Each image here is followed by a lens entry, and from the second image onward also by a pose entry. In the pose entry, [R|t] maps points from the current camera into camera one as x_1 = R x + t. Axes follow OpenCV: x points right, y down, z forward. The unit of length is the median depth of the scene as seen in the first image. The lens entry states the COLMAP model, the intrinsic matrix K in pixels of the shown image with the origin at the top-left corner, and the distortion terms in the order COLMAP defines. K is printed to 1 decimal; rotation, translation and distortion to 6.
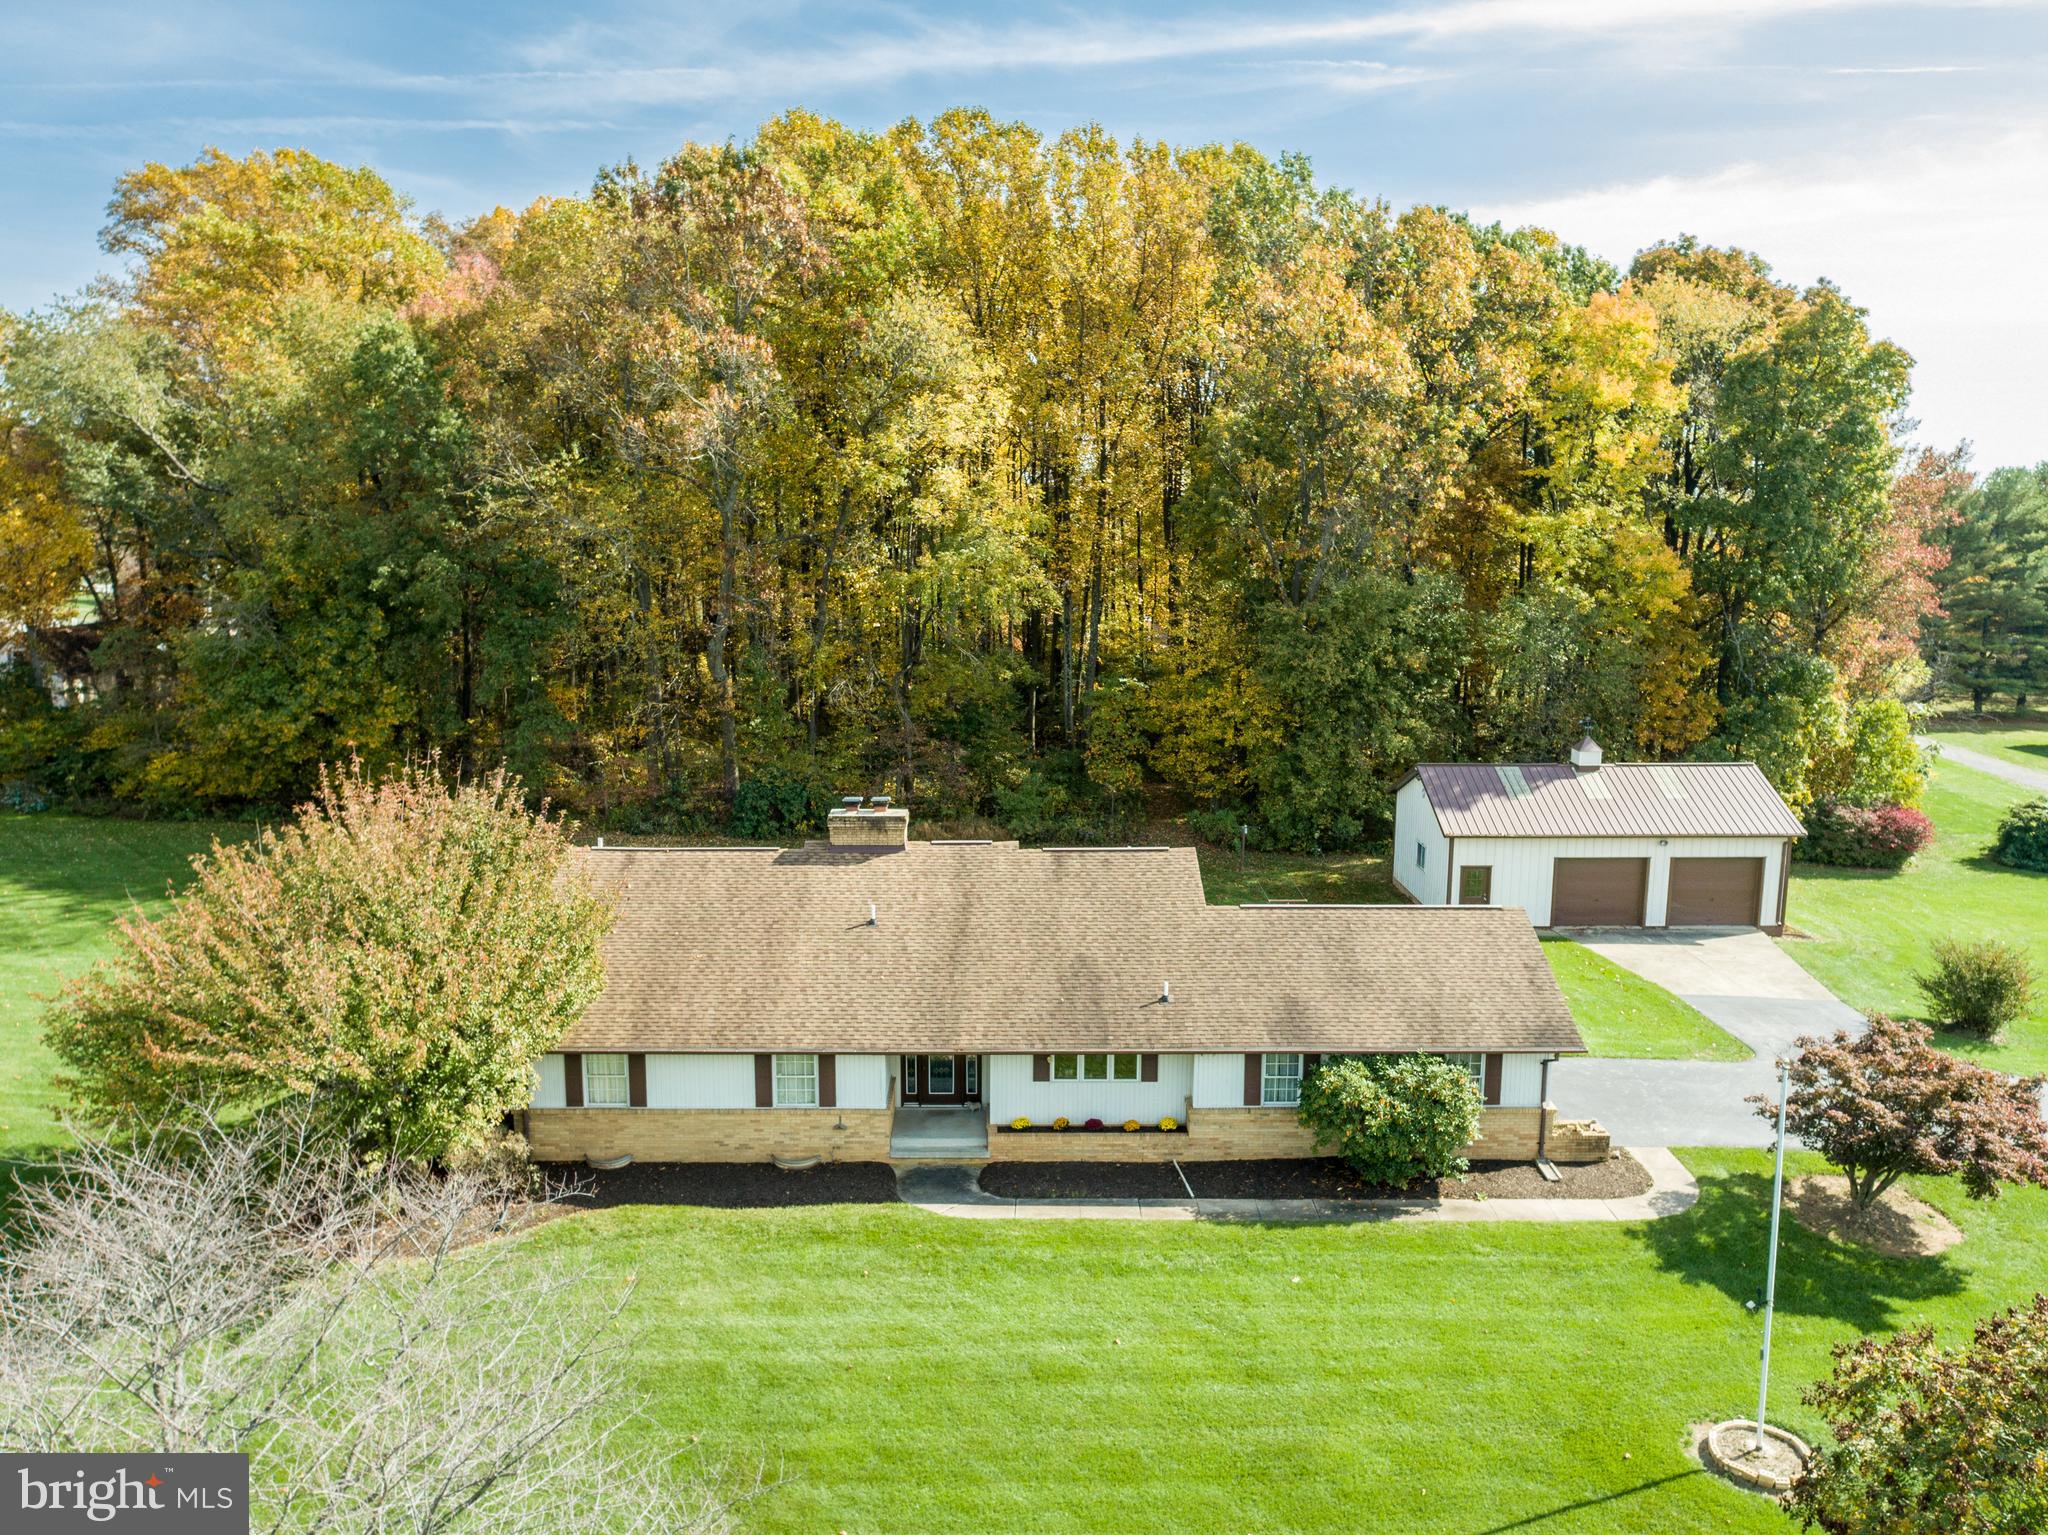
lens RADIAL K [[1585.5, 0, 1029.9], [0, 1585.5, 764.2], [0, 0, 1]] dist [-0.011709, 0.005444]
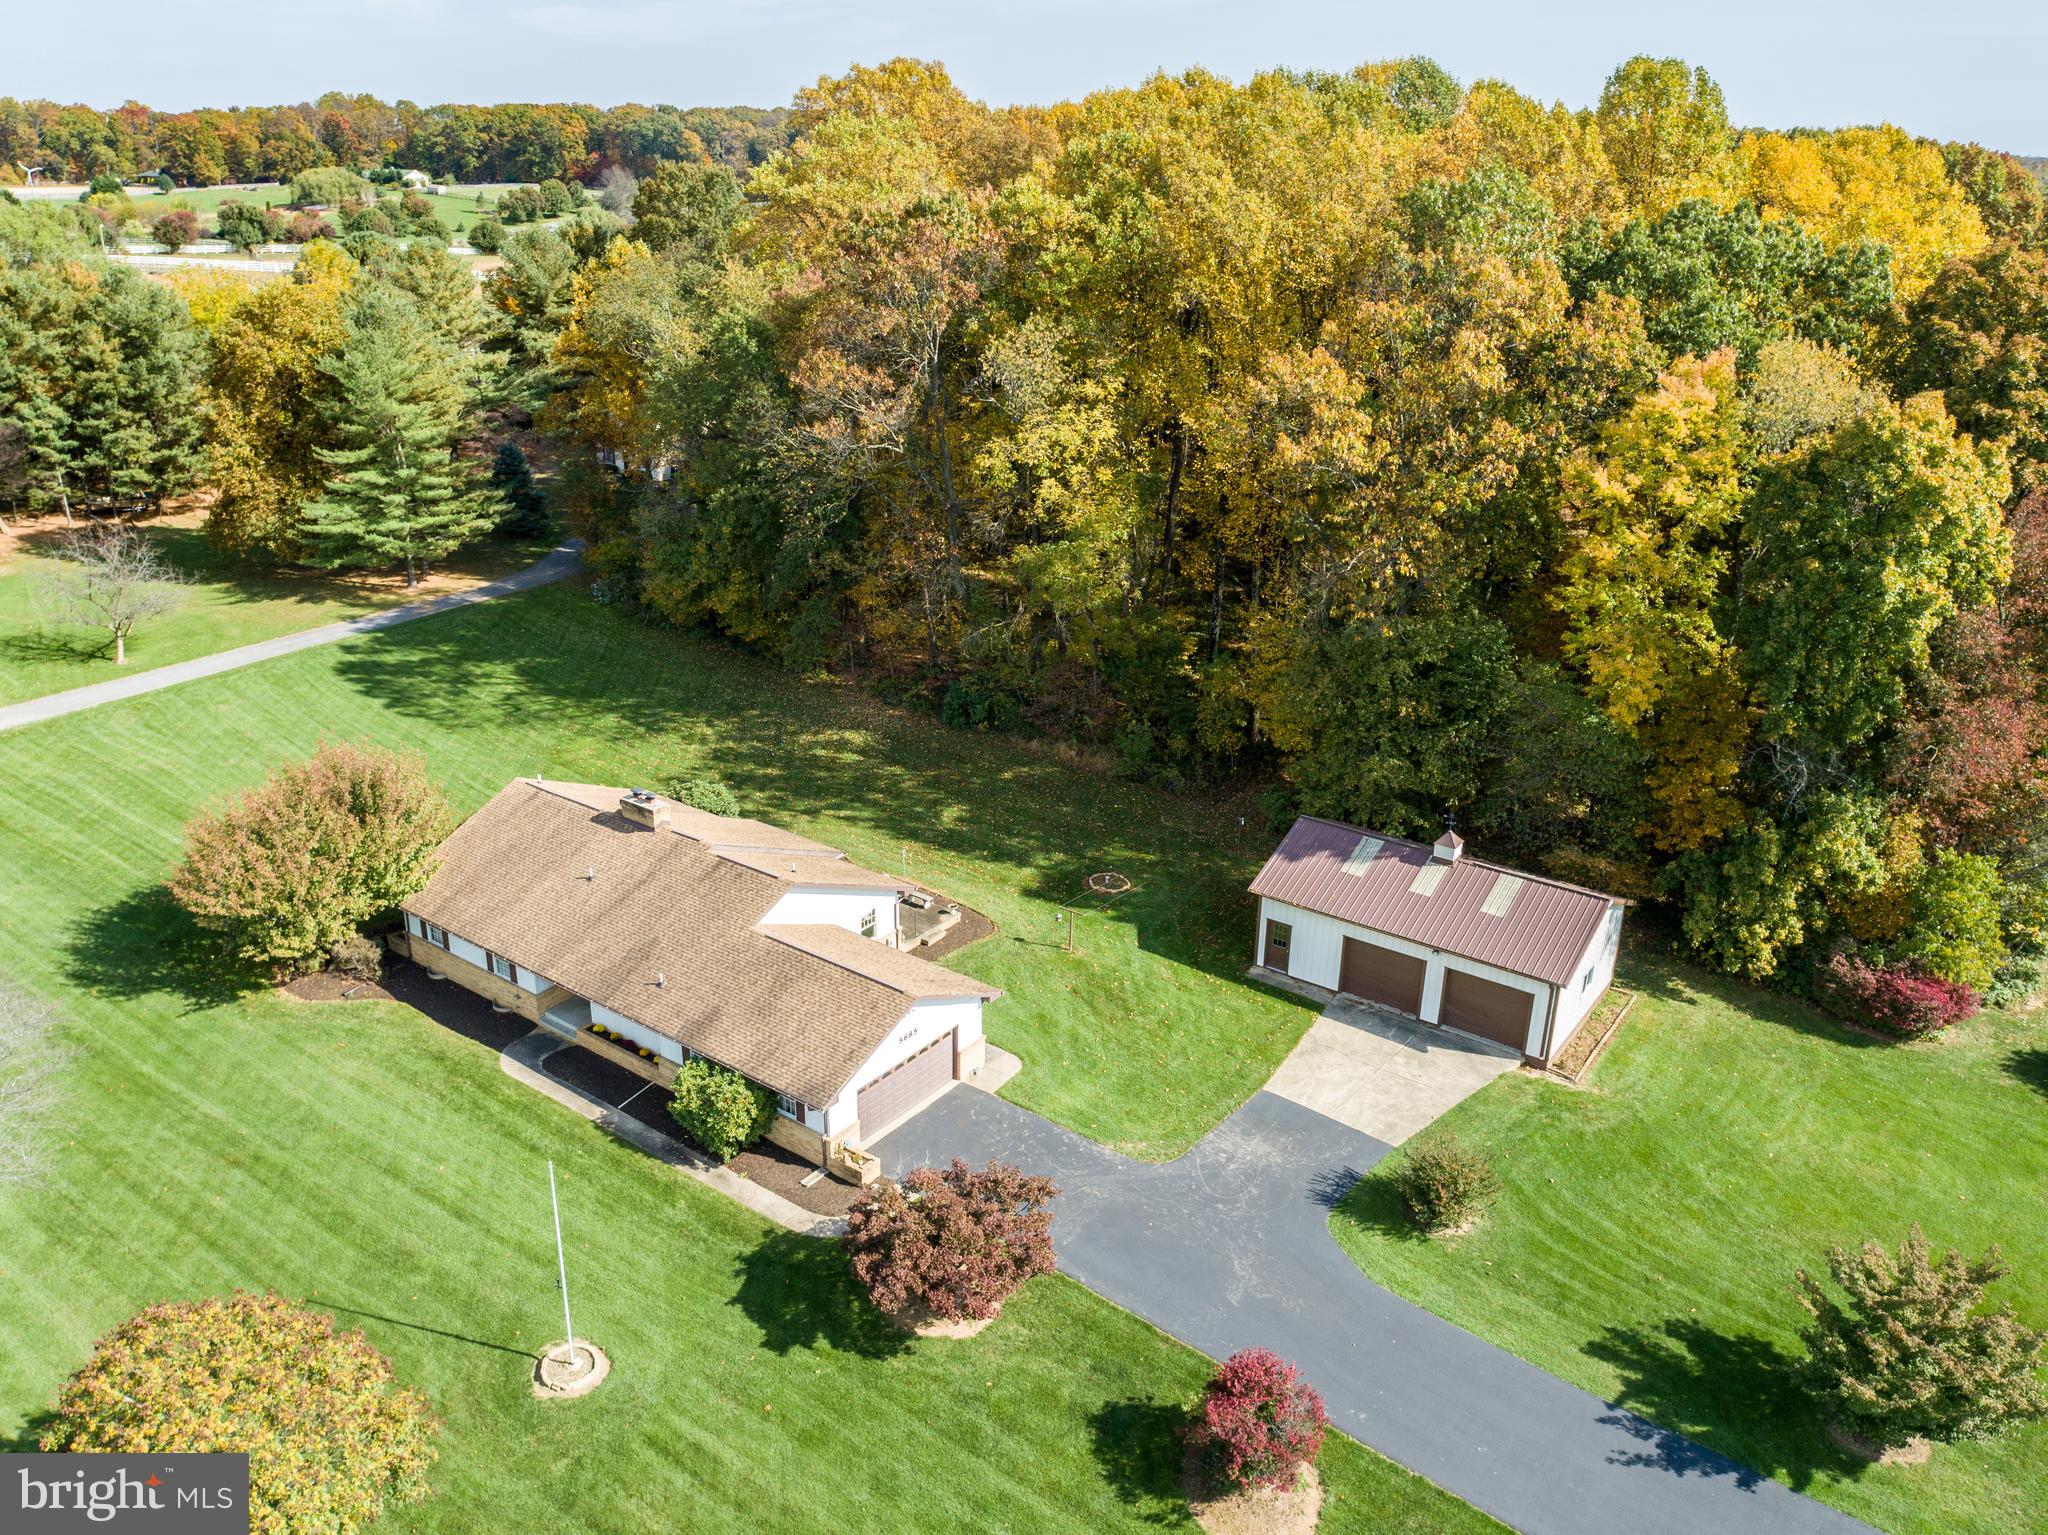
lens RADIAL K [[1588.7, 0, 1024.0], [0, 1588.7, 767.5], [0, 0, 1]] dist [-0.013279, 0.003267]
pose [[0.796712, 0.231970, -0.558068, 1.185488], [-0.112884, 0.964272, 0.239660, -0.467864], [0.593723, -0.127943, 0.794433, 0.007699]]
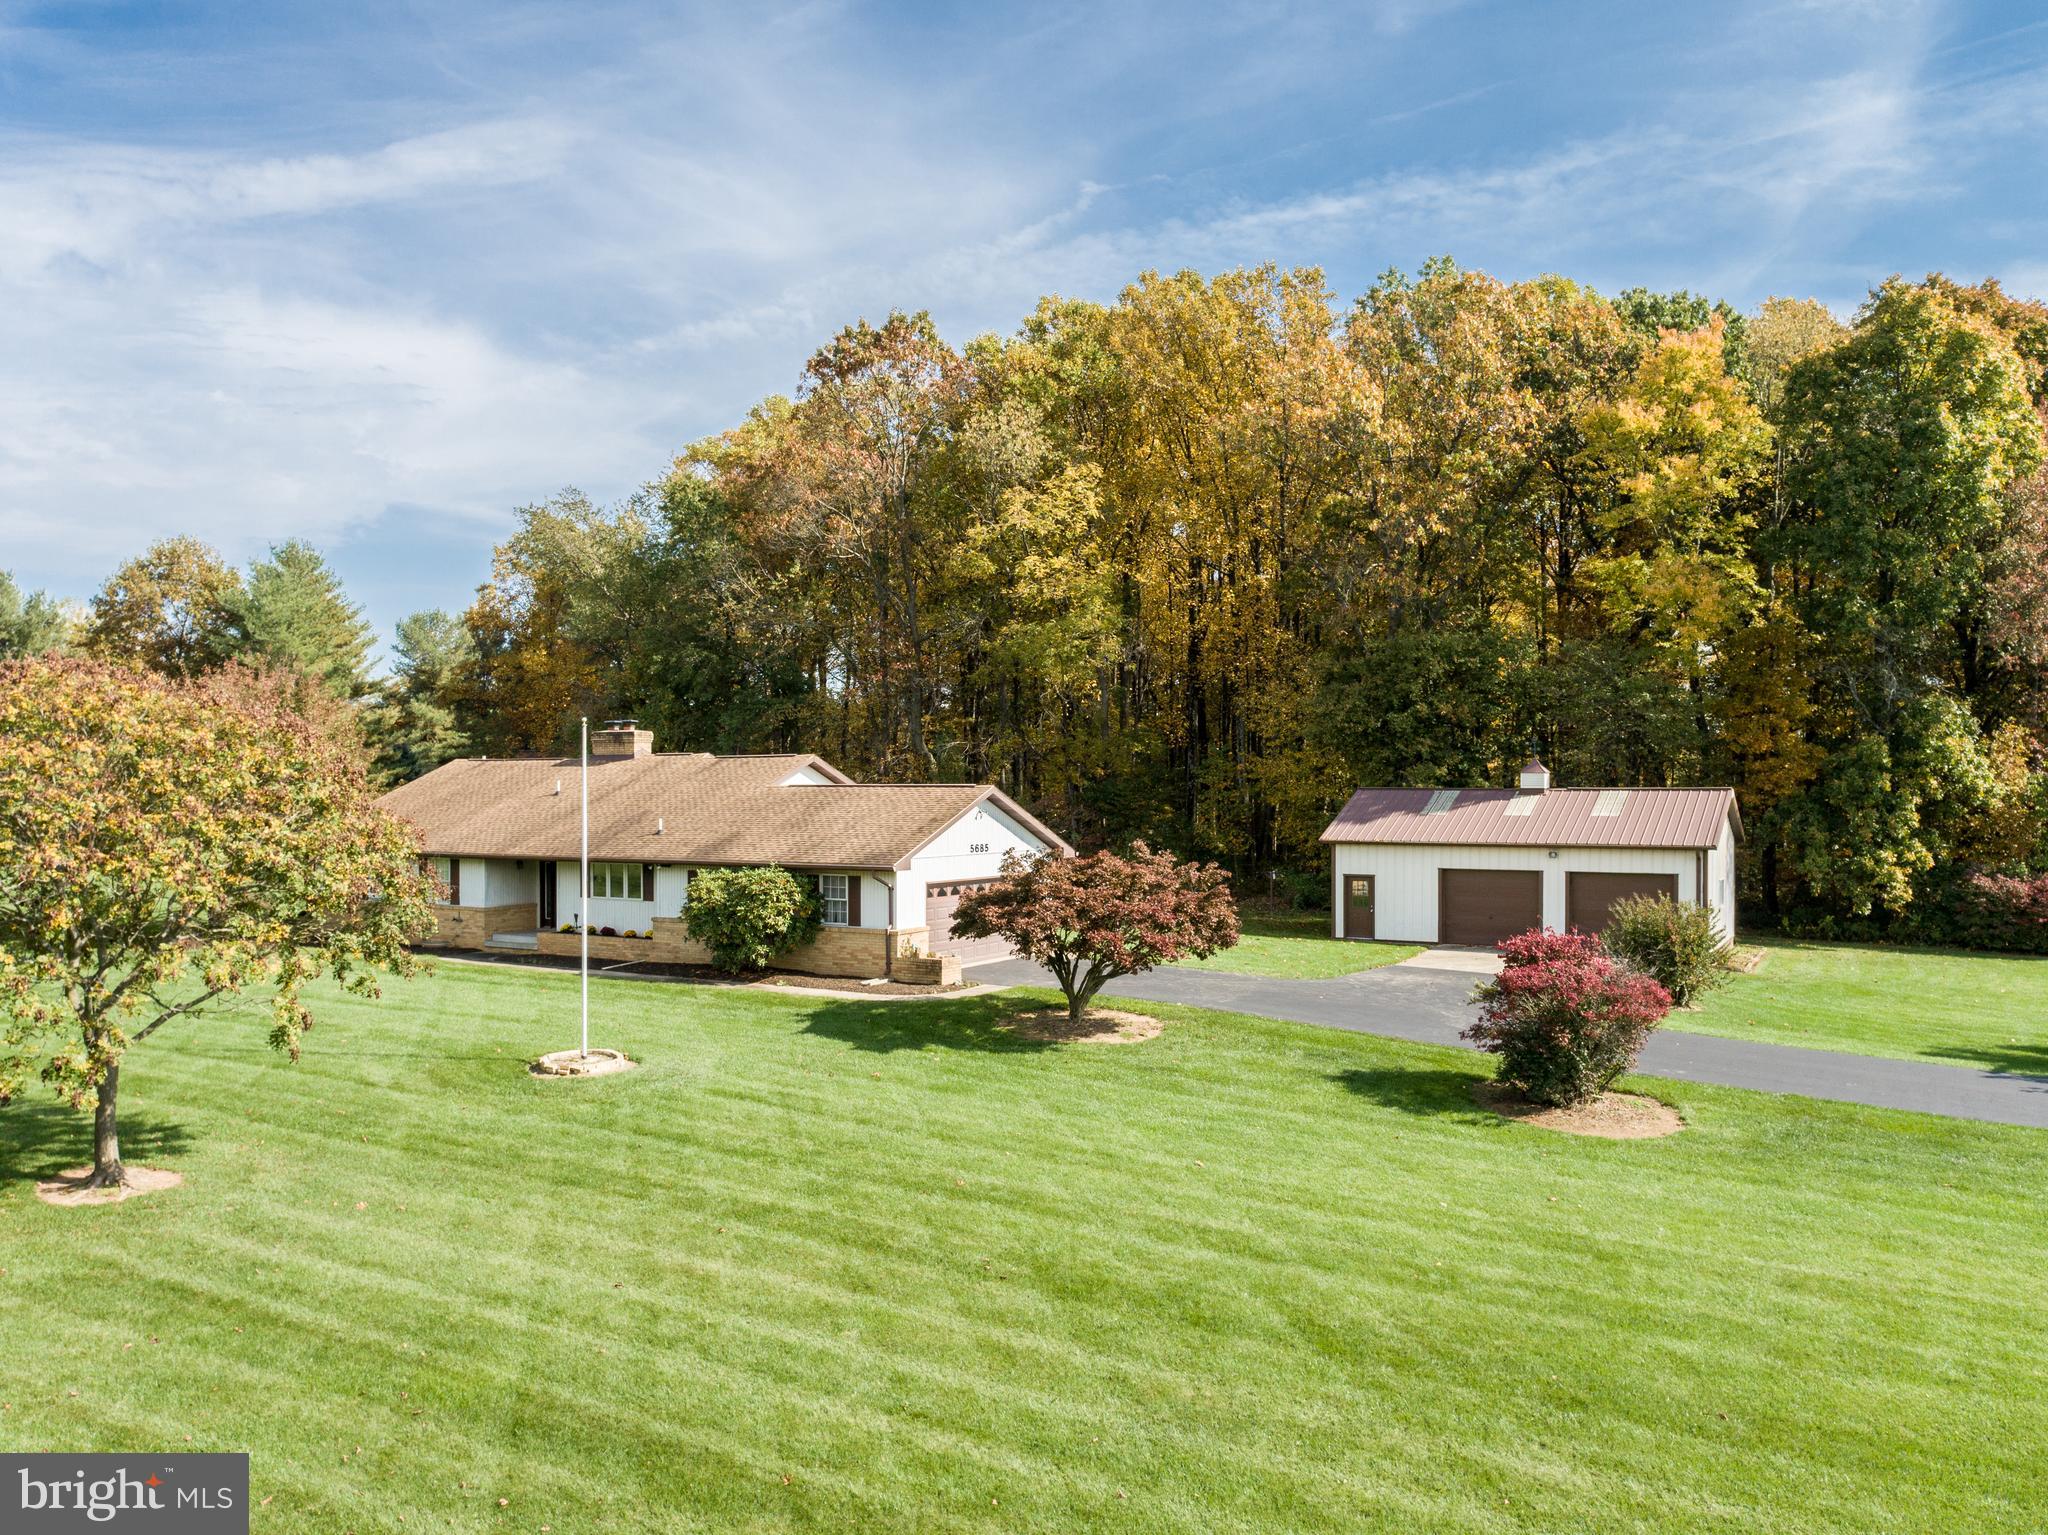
lens RADIAL K [[1591.7, 0, 1026.7], [0, 1591.7, 781.8], [0, 0, 1]] dist [-0.010972, 0.002084]
pose [[0.856694, -0.004725, -0.515803, 0.978084], [-0.082850, 0.985715, -0.146635, 0.268534], [0.509128, 0.168356, 0.844065, 0.087221]]
